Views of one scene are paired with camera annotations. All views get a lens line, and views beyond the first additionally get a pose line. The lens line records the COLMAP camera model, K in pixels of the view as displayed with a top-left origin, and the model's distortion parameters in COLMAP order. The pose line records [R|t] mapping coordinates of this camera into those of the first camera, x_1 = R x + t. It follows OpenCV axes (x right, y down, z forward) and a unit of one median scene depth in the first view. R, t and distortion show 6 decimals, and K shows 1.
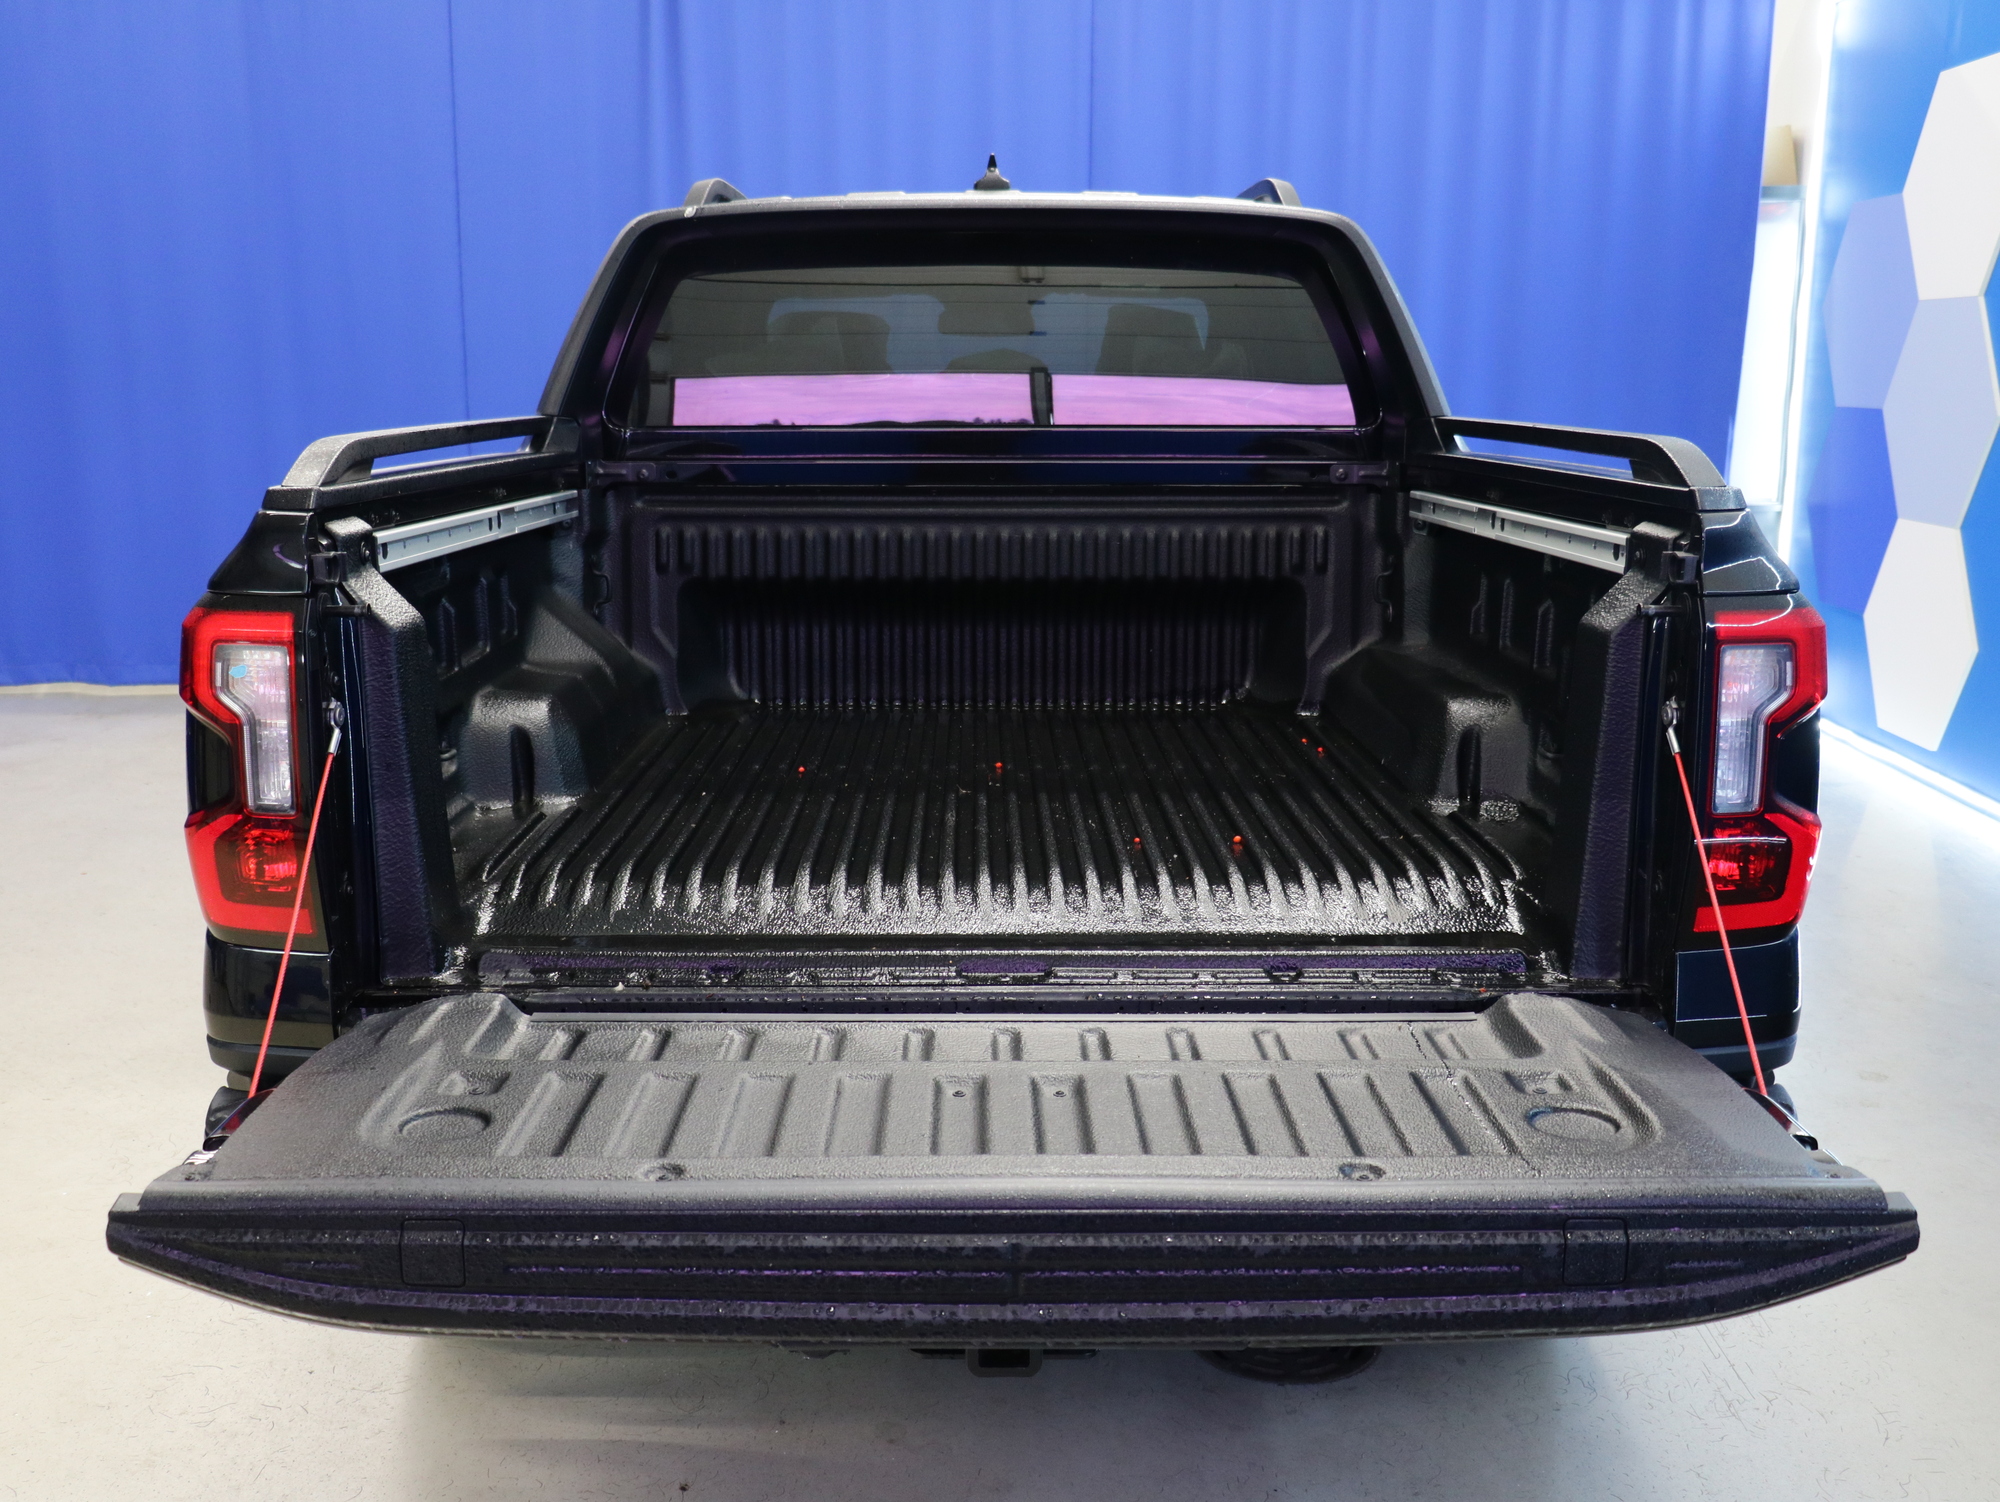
lens RADIAL K [[1897.4, 0, 1000.0], [0, 1897.4, 751.0], [0, 0, 1]] dist [-0.026929, -0.002290]
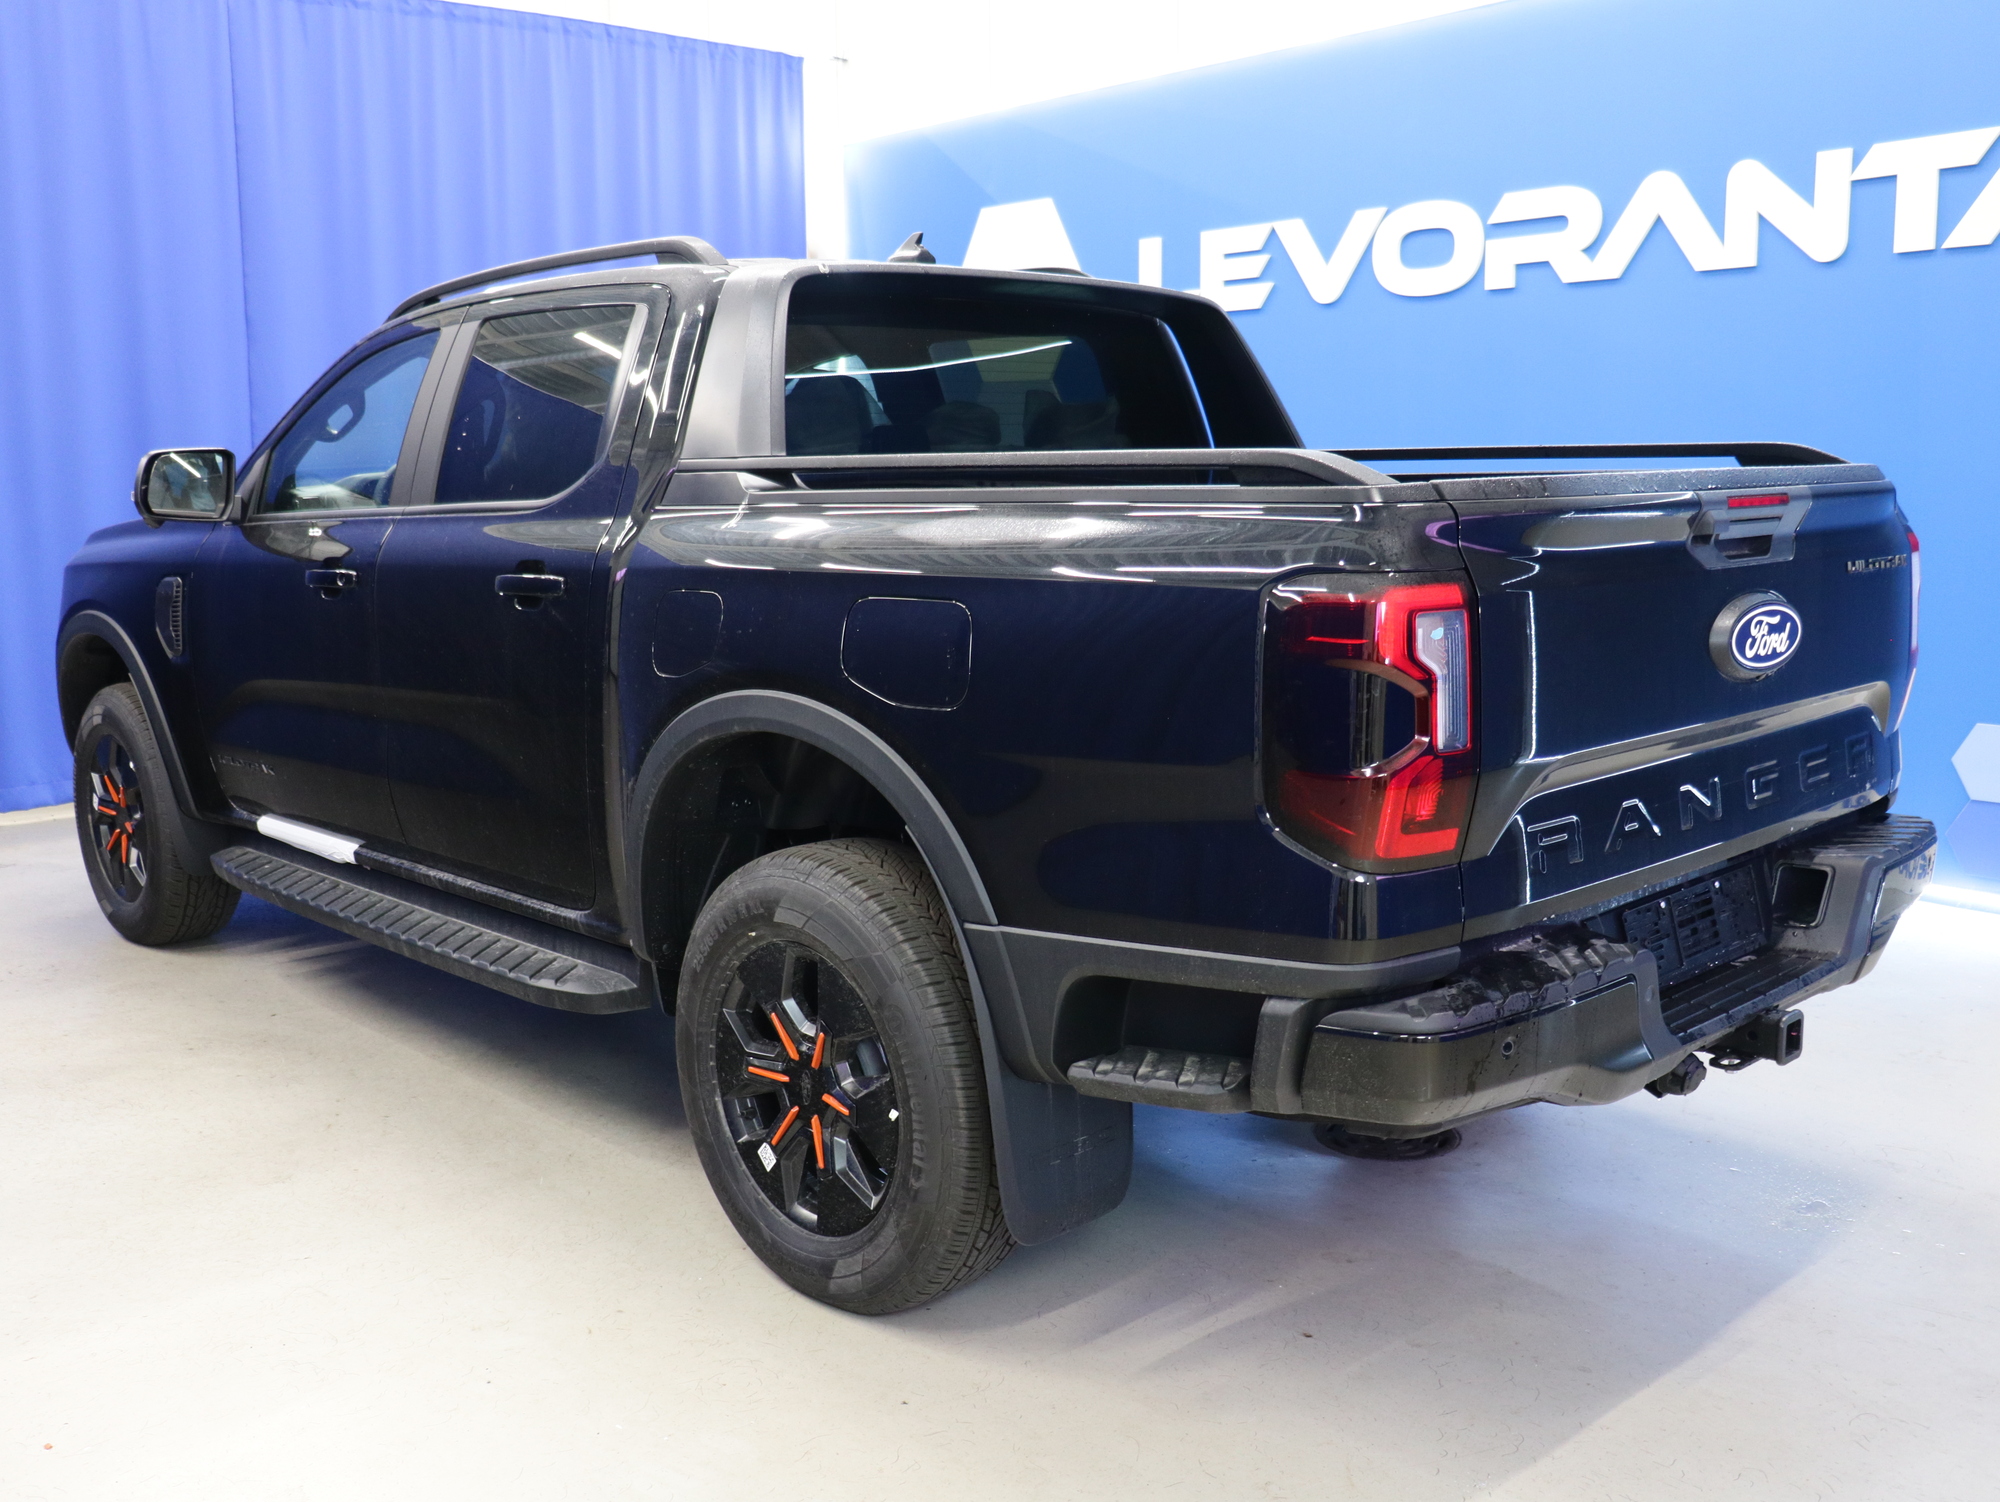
lens RADIAL K [[1816.9, 0, 1000.0], [0, 1816.9, 751.0], [0, 0, 1]] dist [-0.002721, 0.004123]
pose [[0.727645, -0.122860, 0.674862, -0.892345], [0.151022, 0.988382, 0.017104, -0.019480], [-0.669123, 0.089473, 0.737746, 0.217651]]
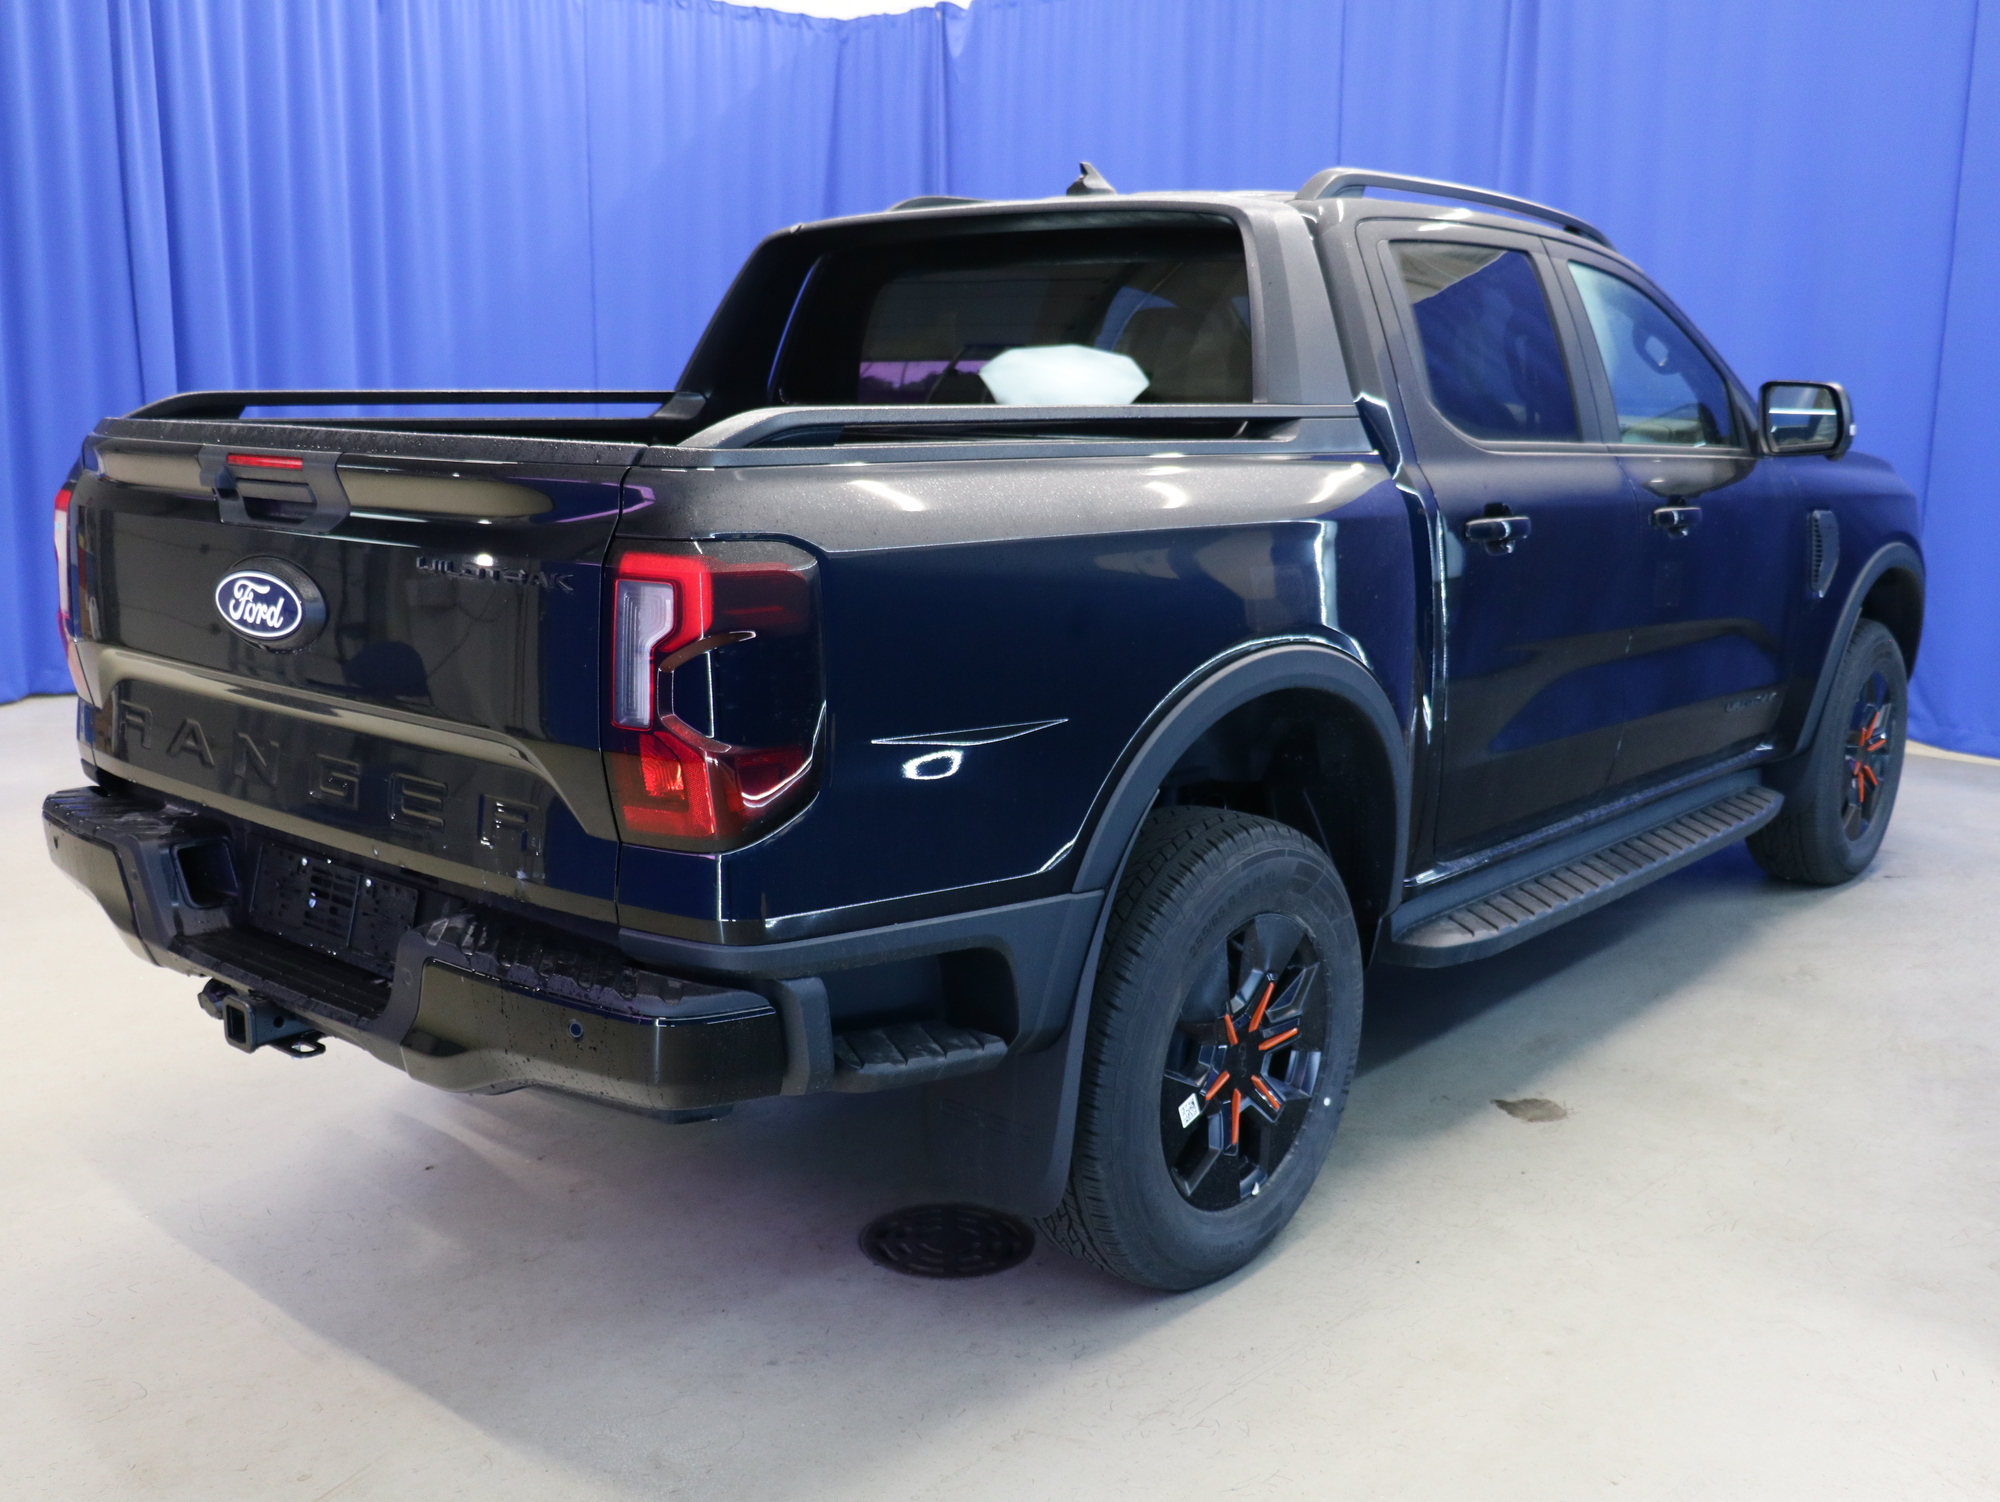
lens RADIAL K [[1913.7, 0, 1009.8], [0, 1913.7, 739.6], [0, 0, 1]] dist [-0.032299, 0.013519]
pose [[0.764631, 0.127723, -0.631686, 0.848634], [-0.134800, 0.990180, 0.037039, -0.020753], [0.630214, 0.056830, 0.774339, 0.155609]]
